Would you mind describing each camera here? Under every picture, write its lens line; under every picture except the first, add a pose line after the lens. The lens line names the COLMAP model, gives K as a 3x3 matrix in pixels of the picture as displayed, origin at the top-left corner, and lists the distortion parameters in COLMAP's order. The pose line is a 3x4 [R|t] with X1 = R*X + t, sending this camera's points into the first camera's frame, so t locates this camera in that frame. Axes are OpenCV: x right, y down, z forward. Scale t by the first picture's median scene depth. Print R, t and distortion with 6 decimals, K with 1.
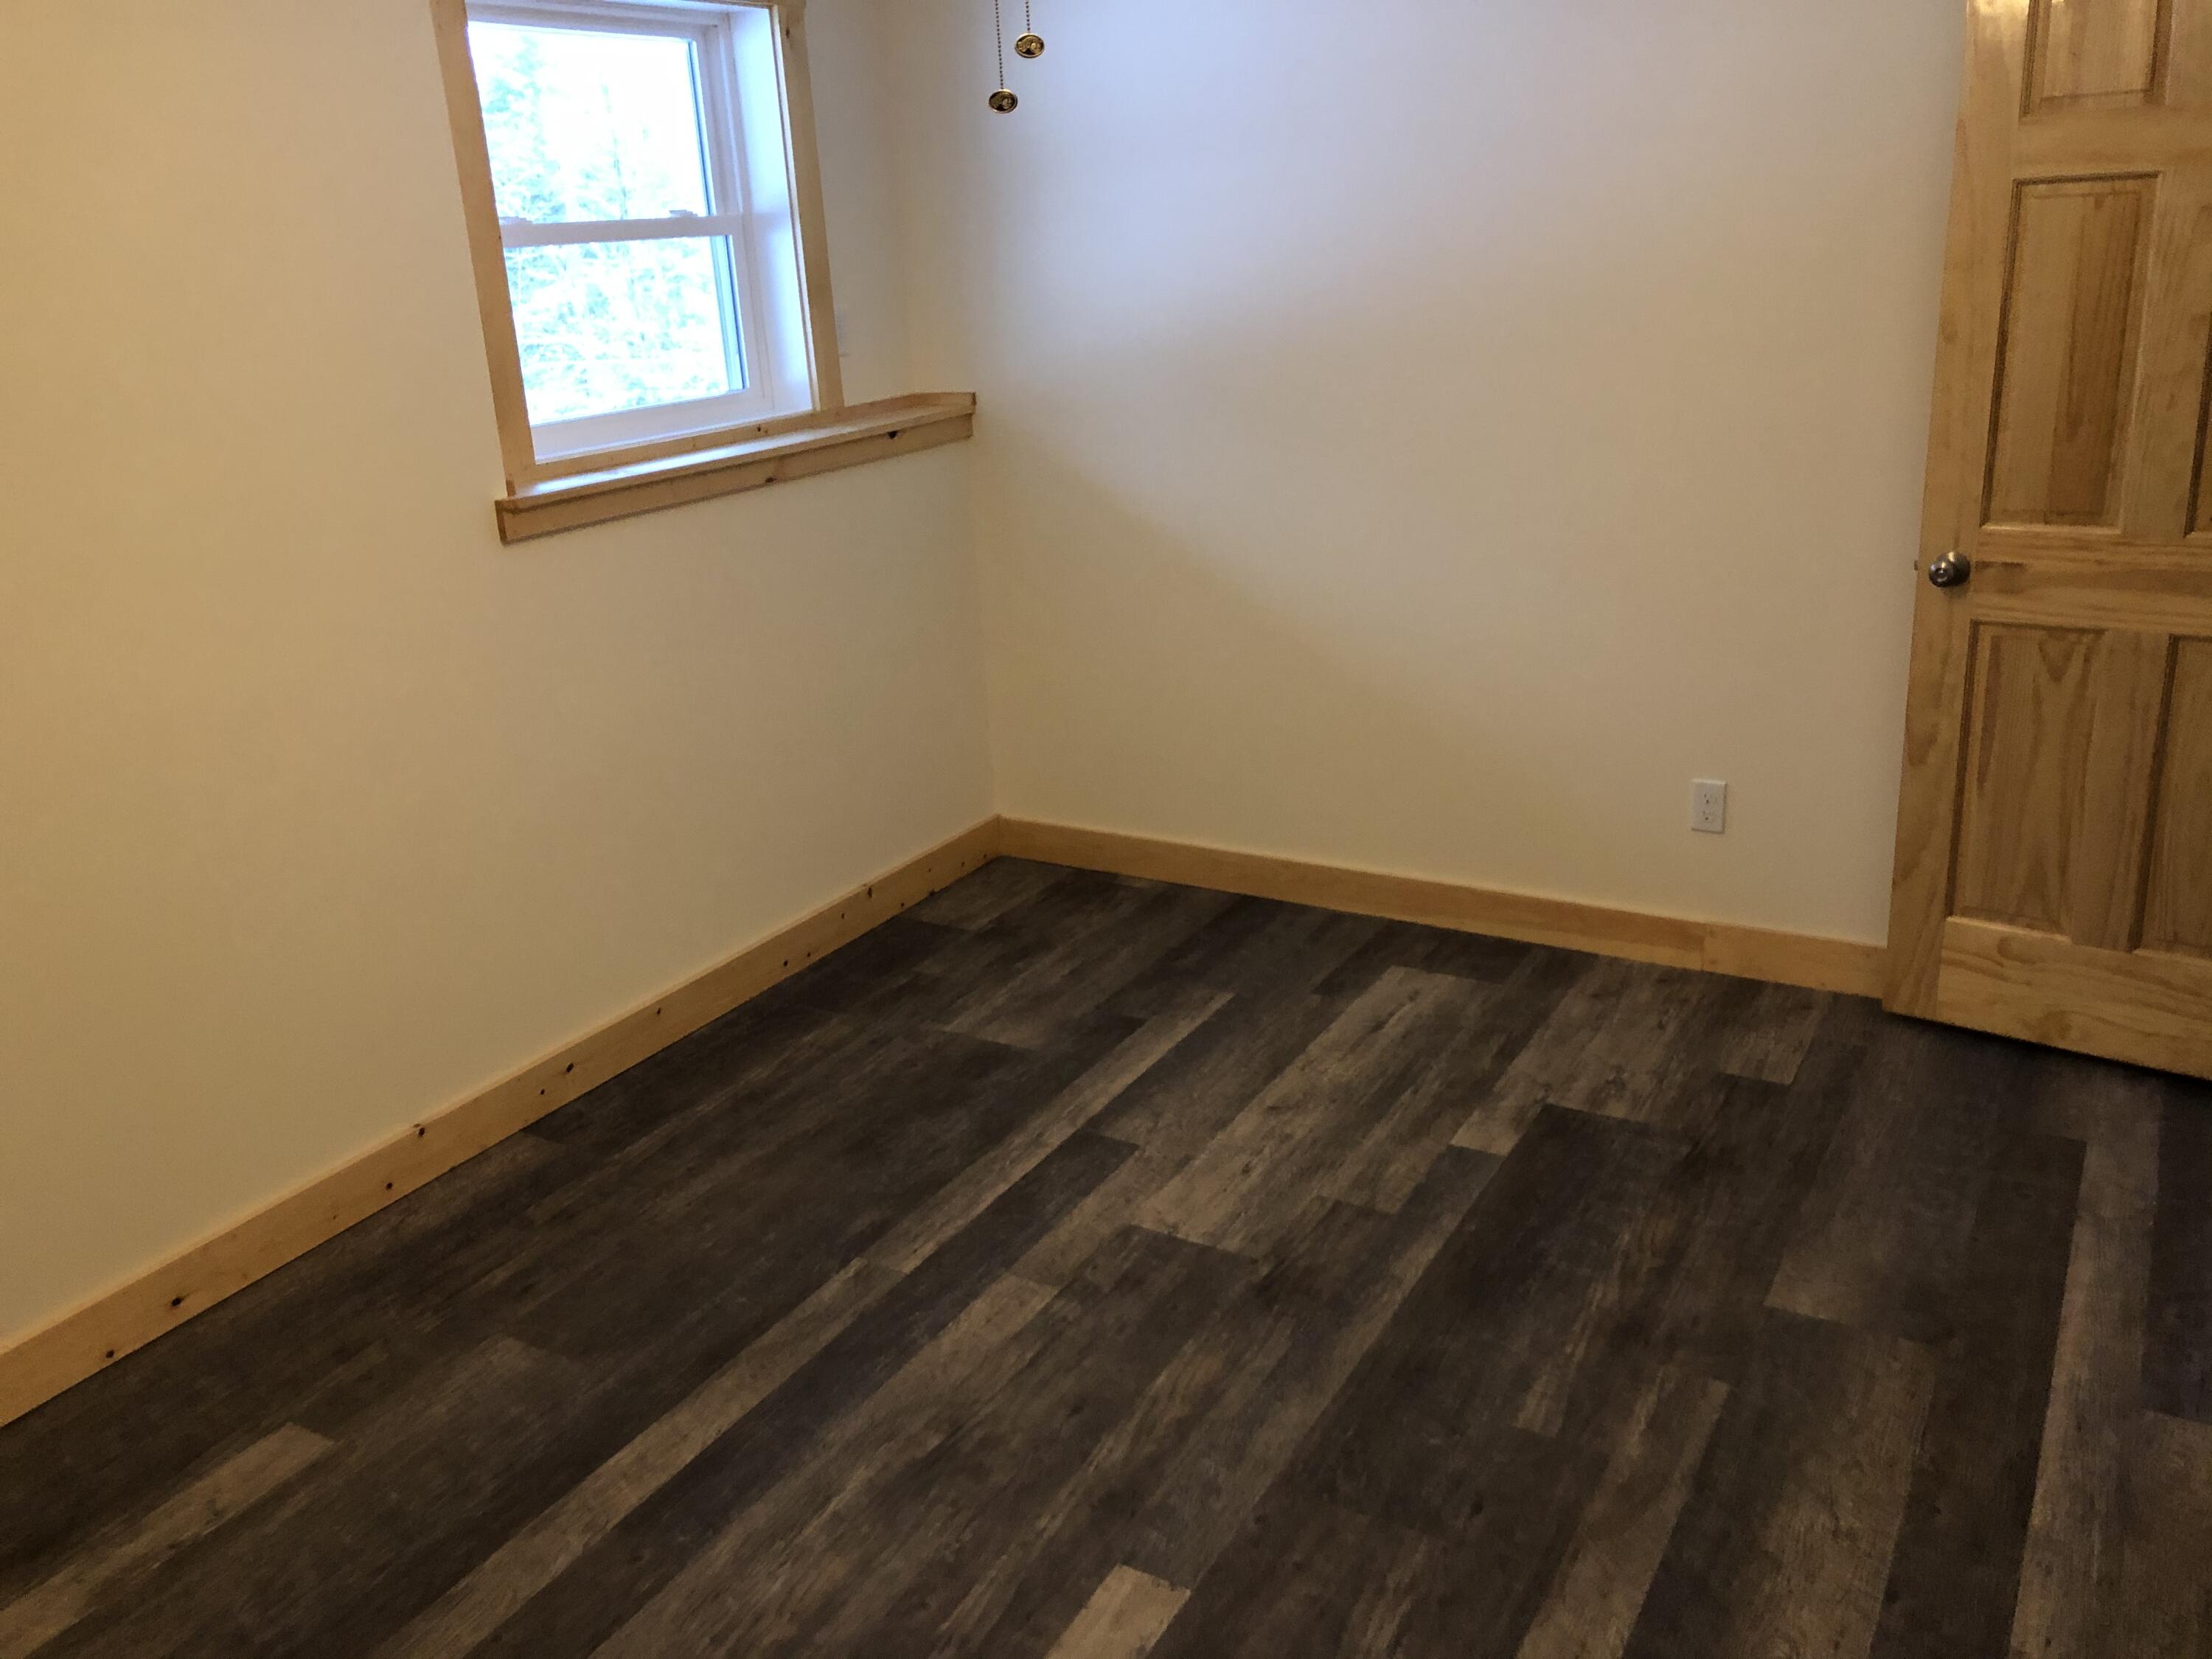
lens RADIAL K [[1805.8, 0, 1106.6], [0, 1805.8, 831.0], [0, 0, 1]] dist [0.023499, -0.009621]
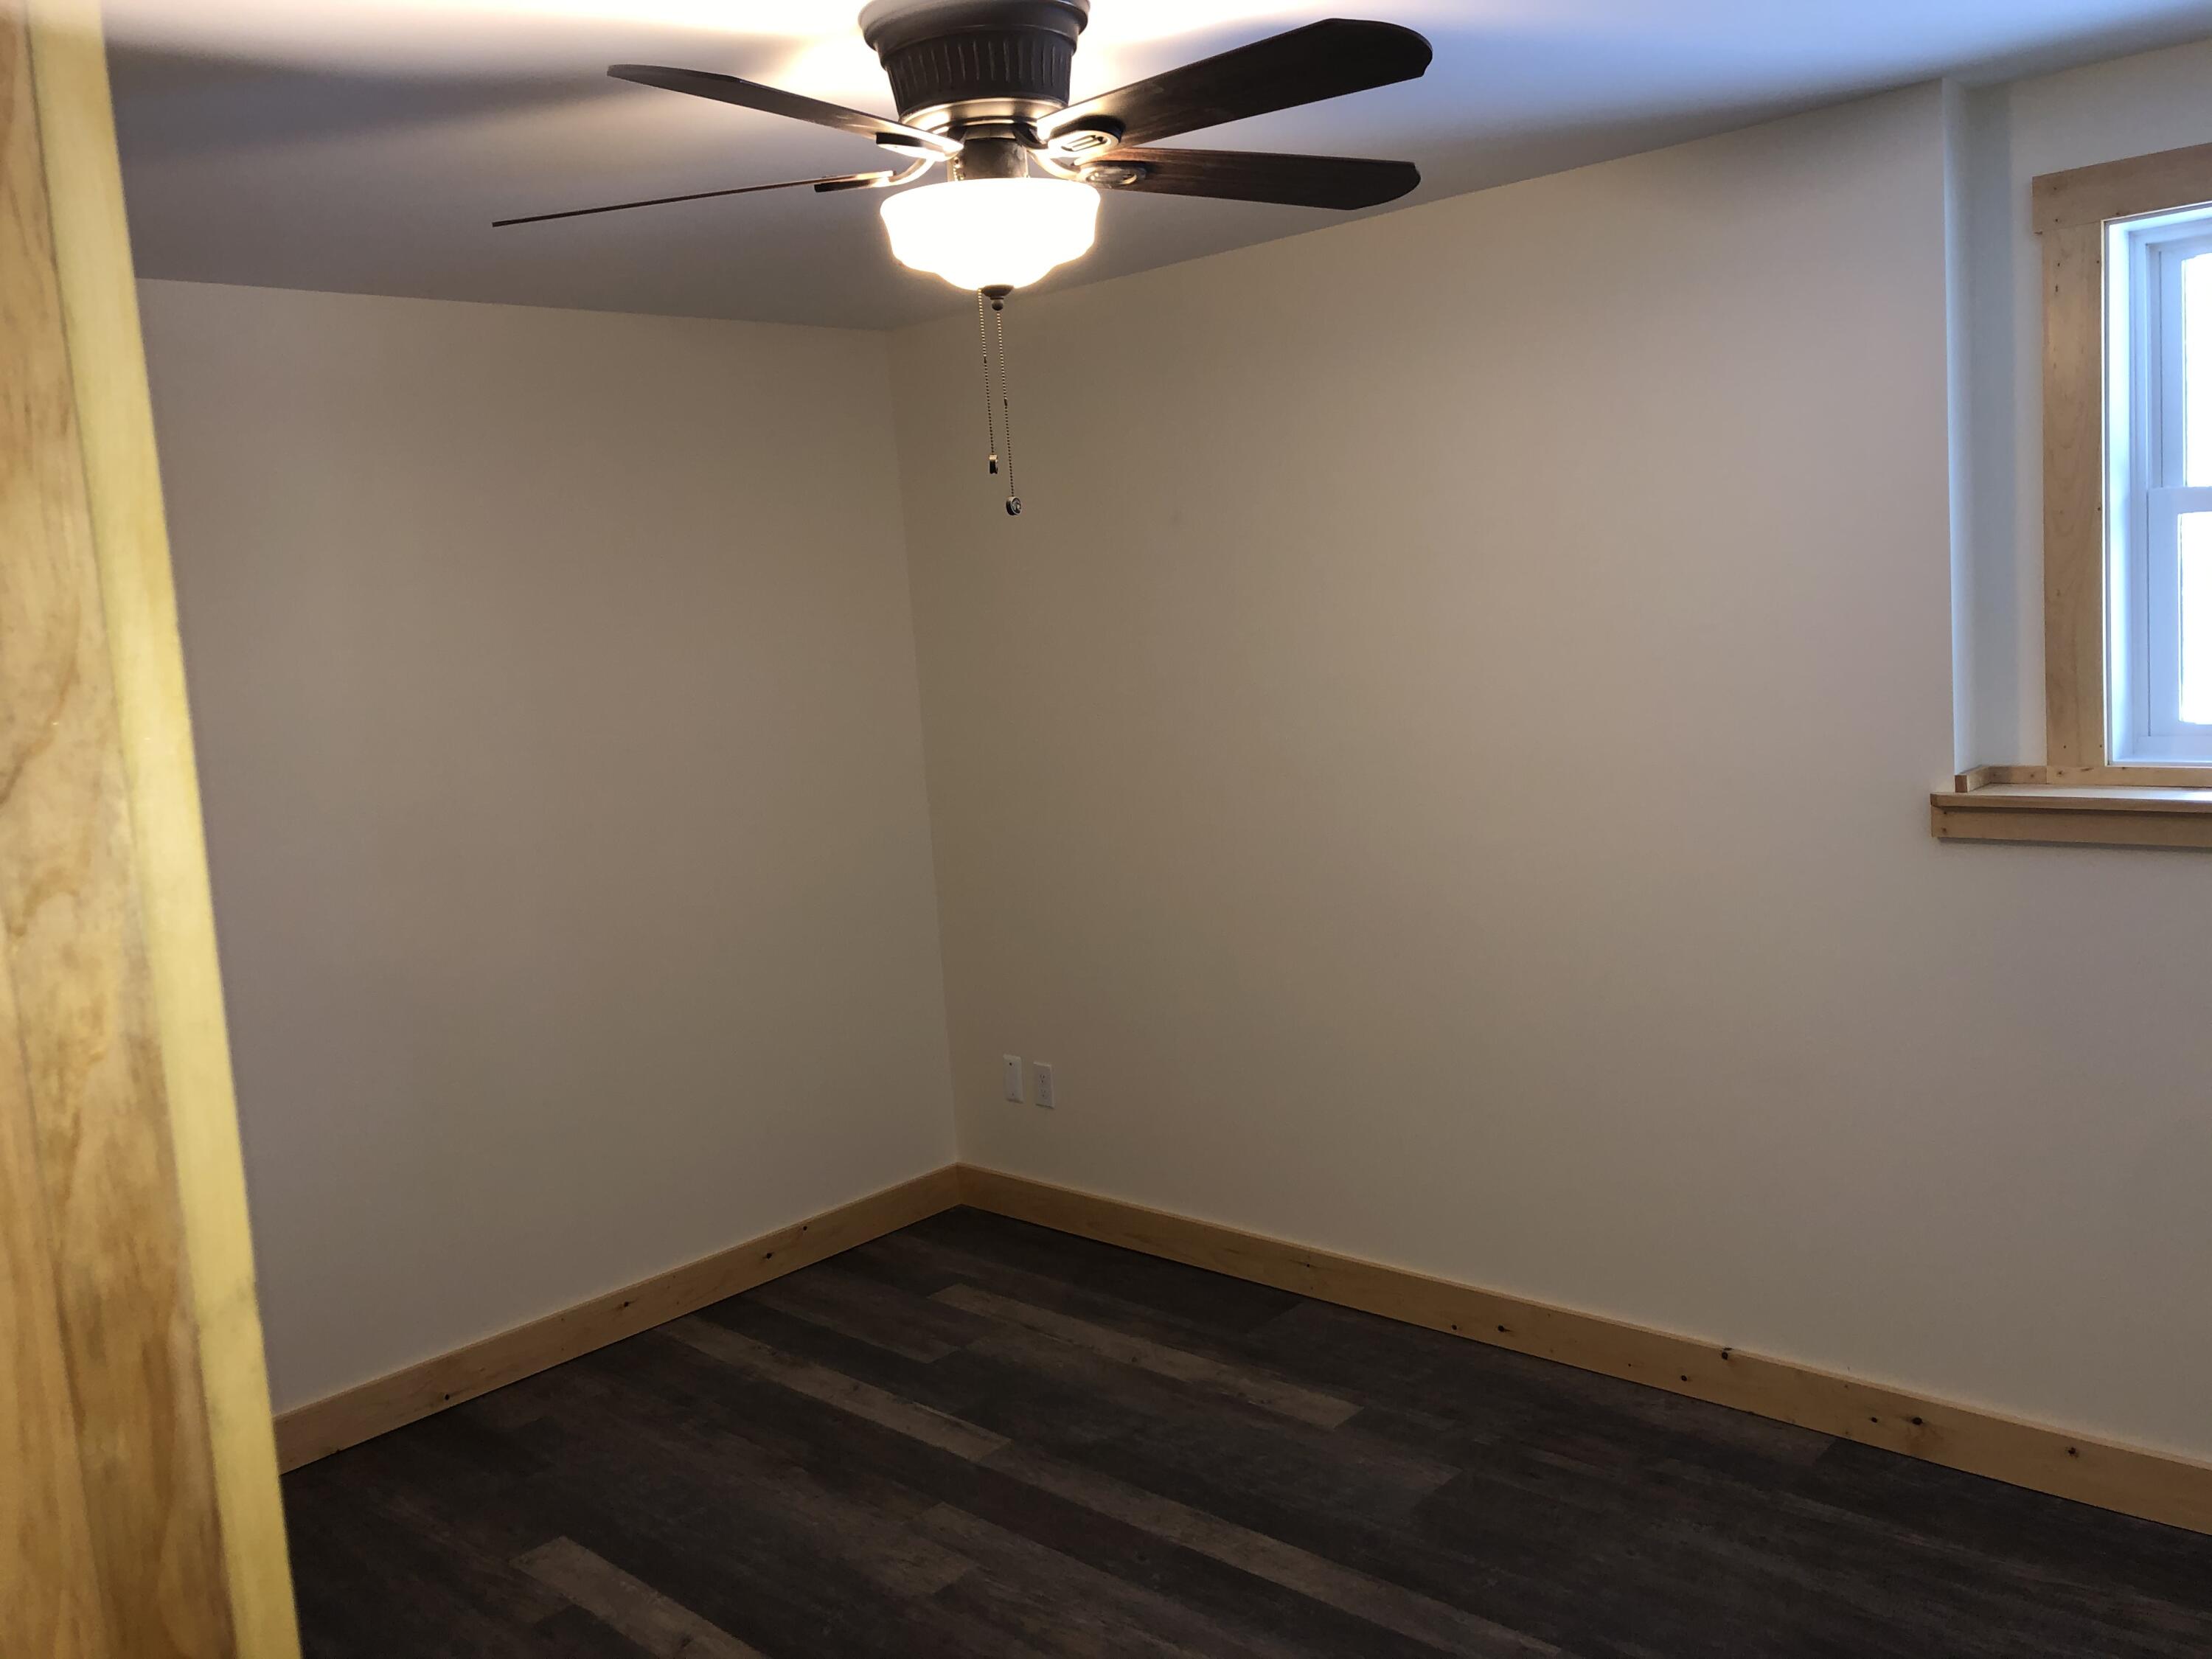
lens RADIAL K [[1805.8, 0, 1101.2], [0, 1805.8, 825.4], [0, 0, 1]] dist [0.023499, -0.009621]
pose [[-0.221900, 0.188388, -0.956698, 0.652630], [-0.234945, 0.941921, 0.239972, -0.292145], [0.946341, 0.278021, -0.164751, 0.758997]]
